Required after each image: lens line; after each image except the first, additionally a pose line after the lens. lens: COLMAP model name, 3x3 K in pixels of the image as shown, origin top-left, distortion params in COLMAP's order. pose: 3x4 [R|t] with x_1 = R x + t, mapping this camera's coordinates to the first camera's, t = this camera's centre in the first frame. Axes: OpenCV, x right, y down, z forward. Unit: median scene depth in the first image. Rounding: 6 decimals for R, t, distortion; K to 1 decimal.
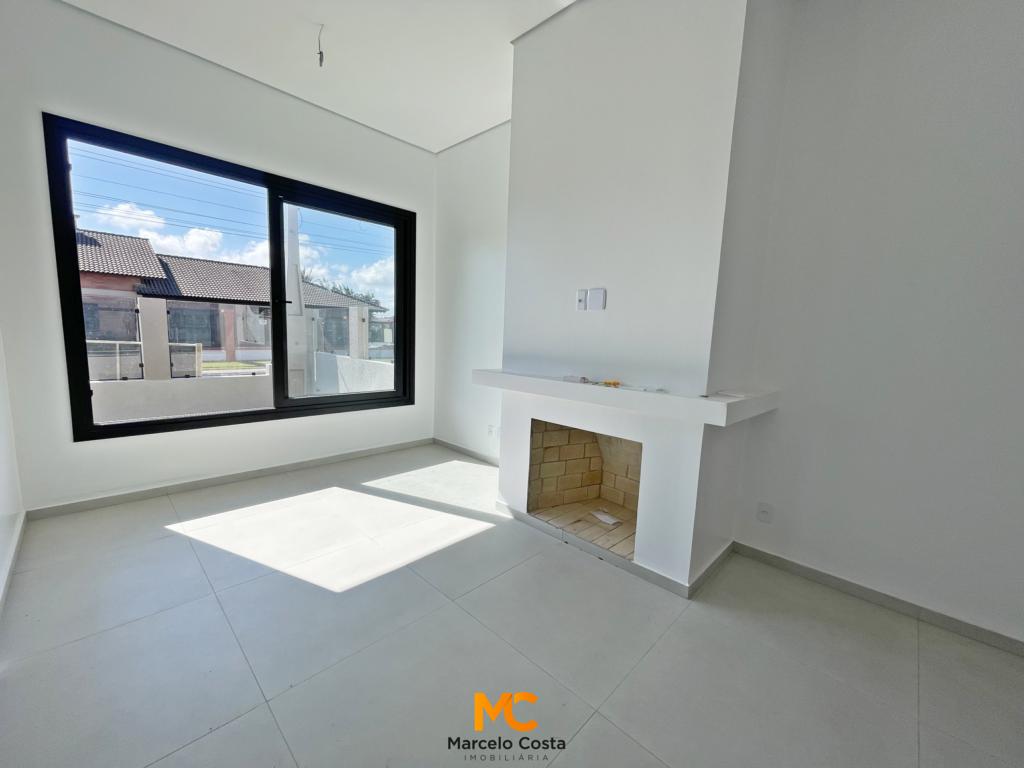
lens RADIAL K [[414.7, 0, 521.4], [0, 414.7, 387.4], [0, 0, 1]] dist [0.000497, -0.000120]
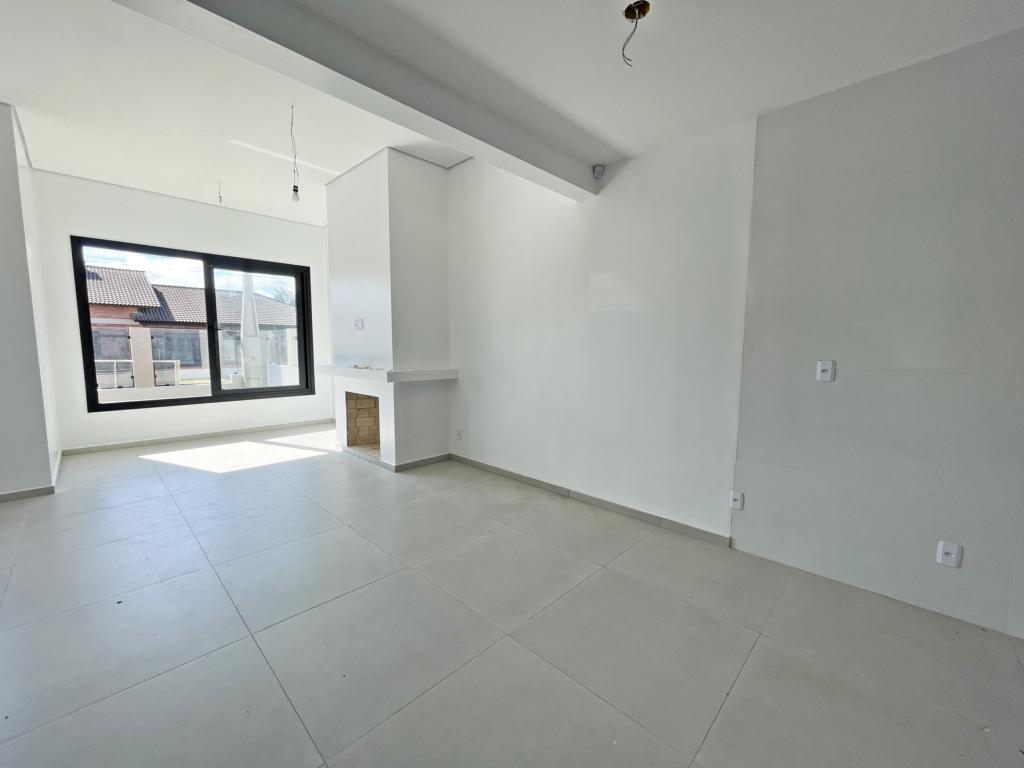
lens RADIAL K [[414.7, 0, 521.4], [0, 414.7, 387.4], [0, 0, 1]] dist [0.000497, -0.000120]
pose [[0.999377, -0.035223, -0.002270, 0.489824], [0.035153, 0.999051, -0.025707, 0.081704], [0.003173, 0.025612, 0.999667, -0.482182]]
